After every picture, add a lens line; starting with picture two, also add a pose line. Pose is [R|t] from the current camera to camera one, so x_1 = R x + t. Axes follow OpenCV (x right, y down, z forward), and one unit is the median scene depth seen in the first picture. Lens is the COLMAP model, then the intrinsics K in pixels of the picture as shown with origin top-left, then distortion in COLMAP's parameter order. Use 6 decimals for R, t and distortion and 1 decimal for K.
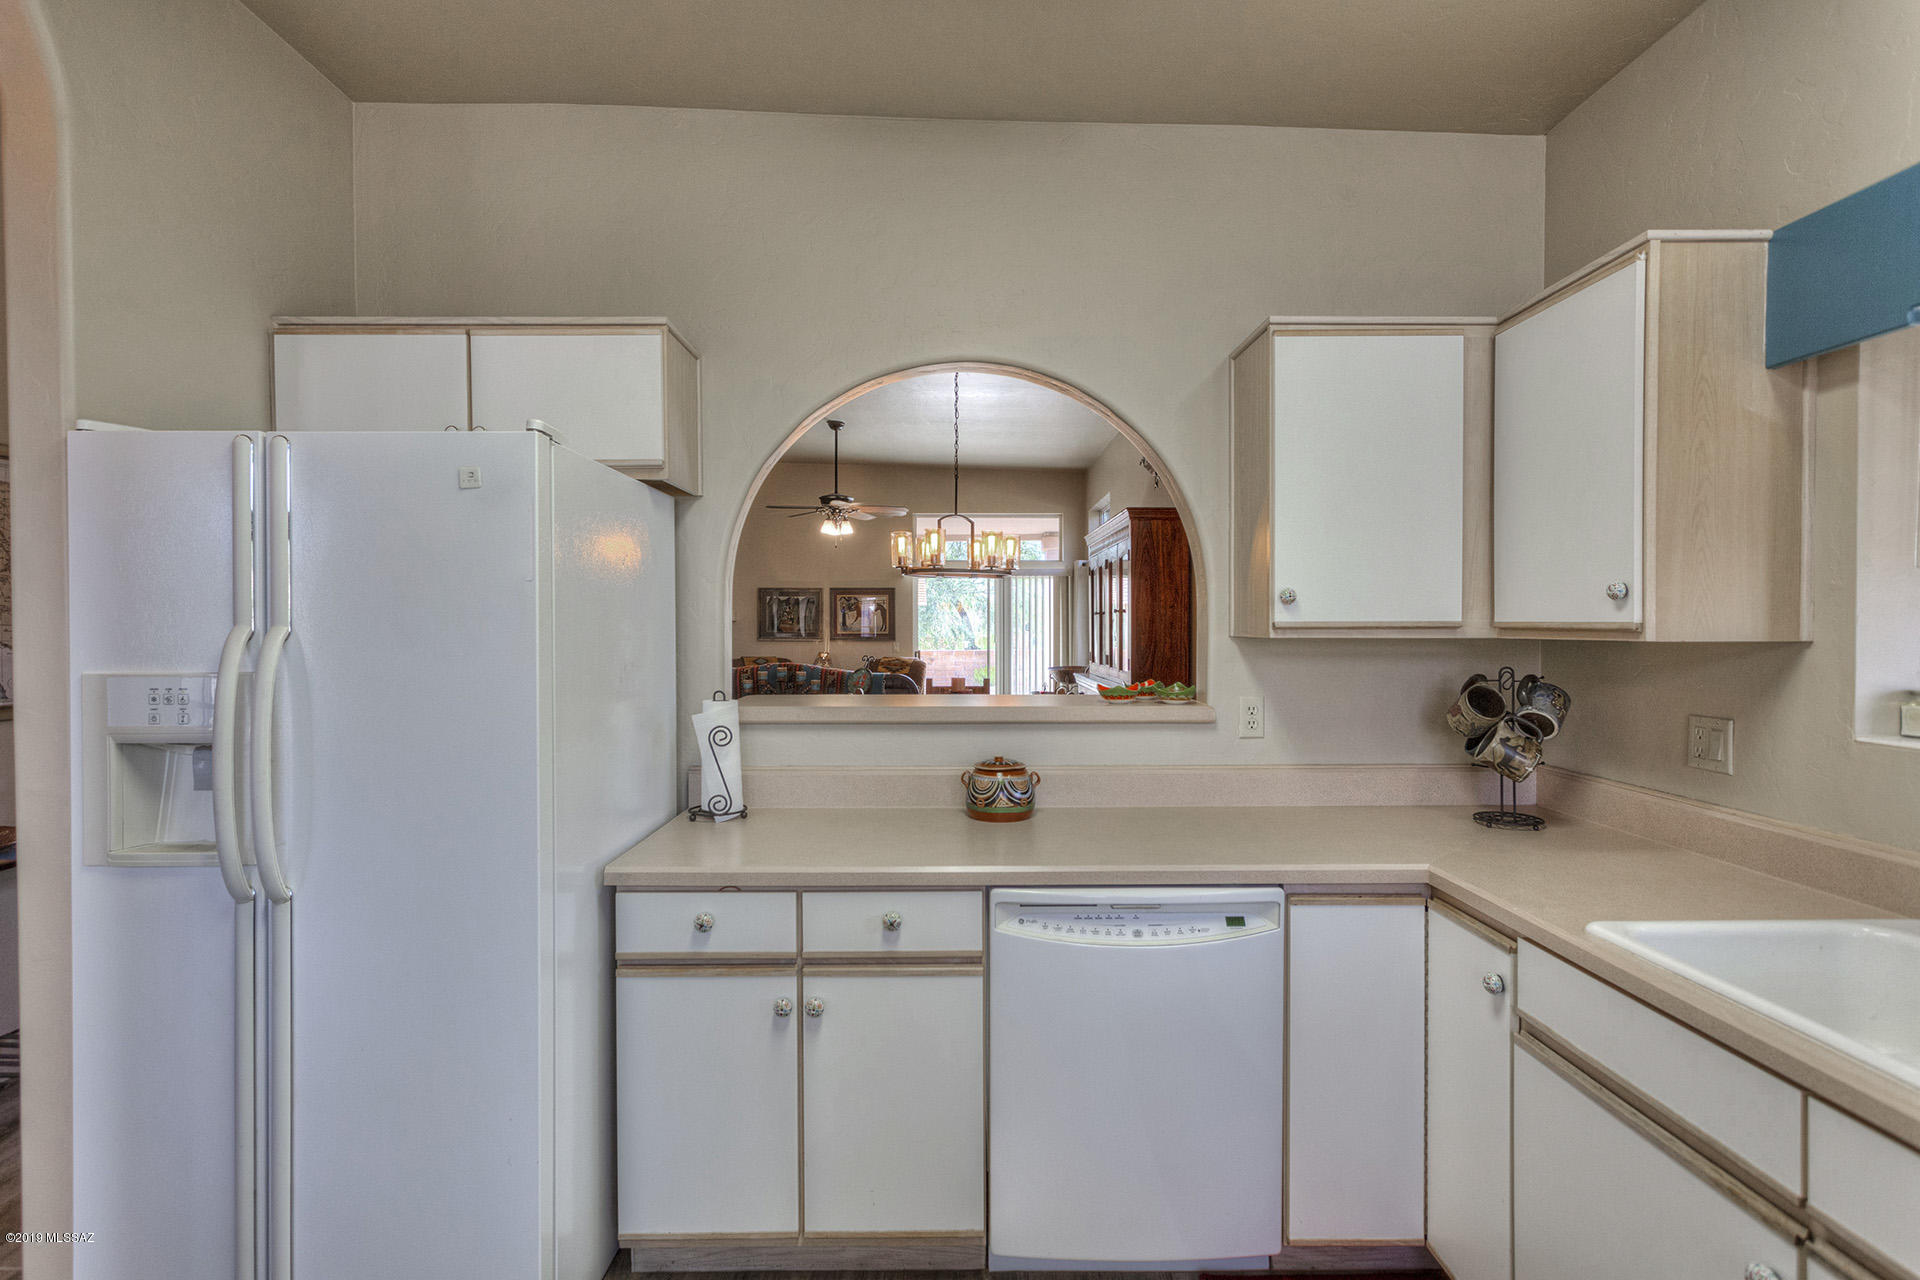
lens RADIAL K [[898.2, 0, 959.0], [0, 898.2, 636.5], [0, 0, 1]] dist [0.004600, 0.001589]
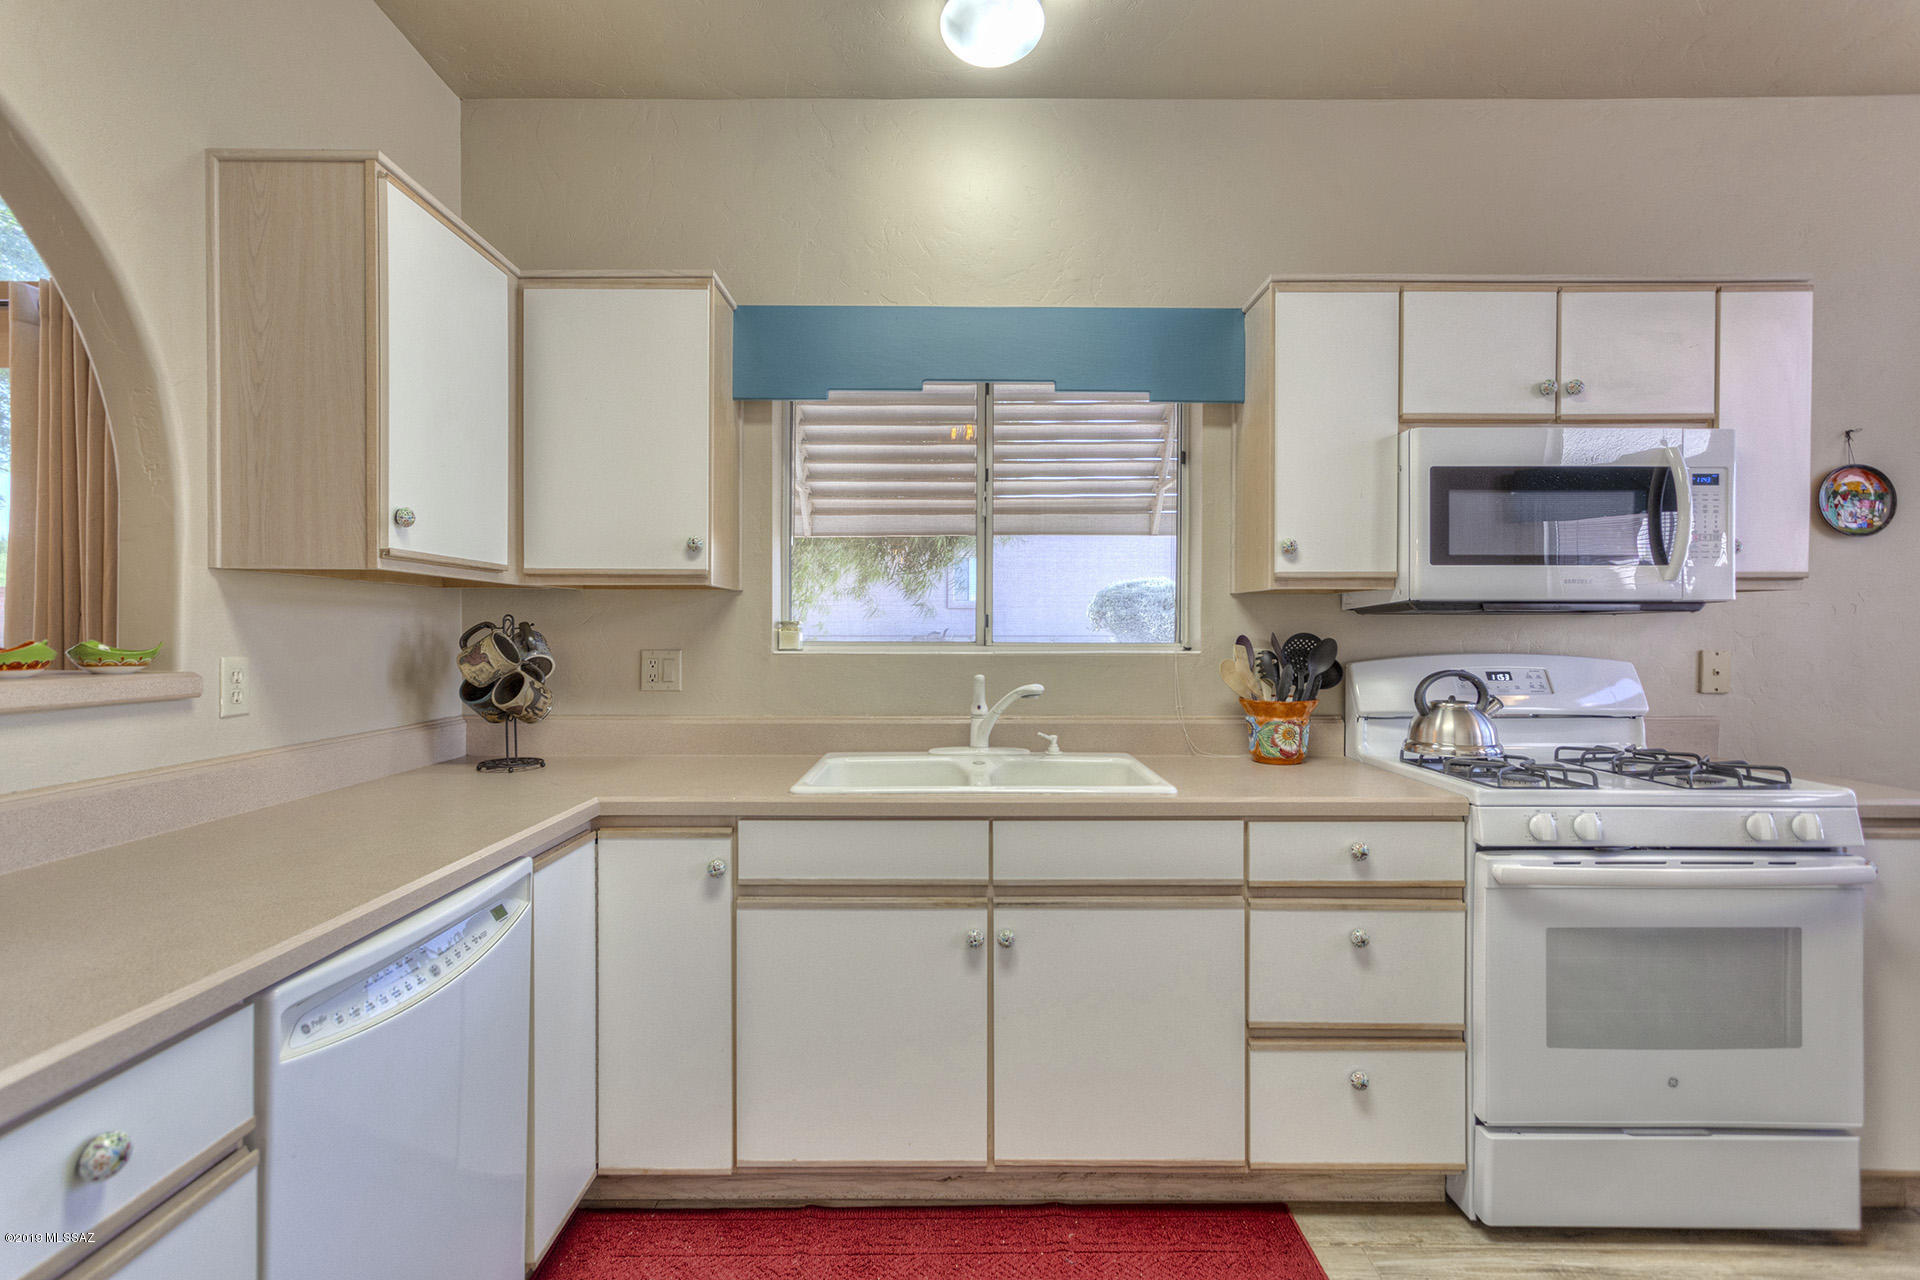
lens RADIAL K [[898.2, 0, 958.7], [0, 898.2, 632.6], [0, 0, 1]] dist [0.004600, 0.001589]
pose [[0.016284, -0.002003, 0.999865, -0.490542], [0.010867, 0.999939, 0.001827, 0.070416], [-0.999808, 0.010836, 0.016304, 0.576259]]
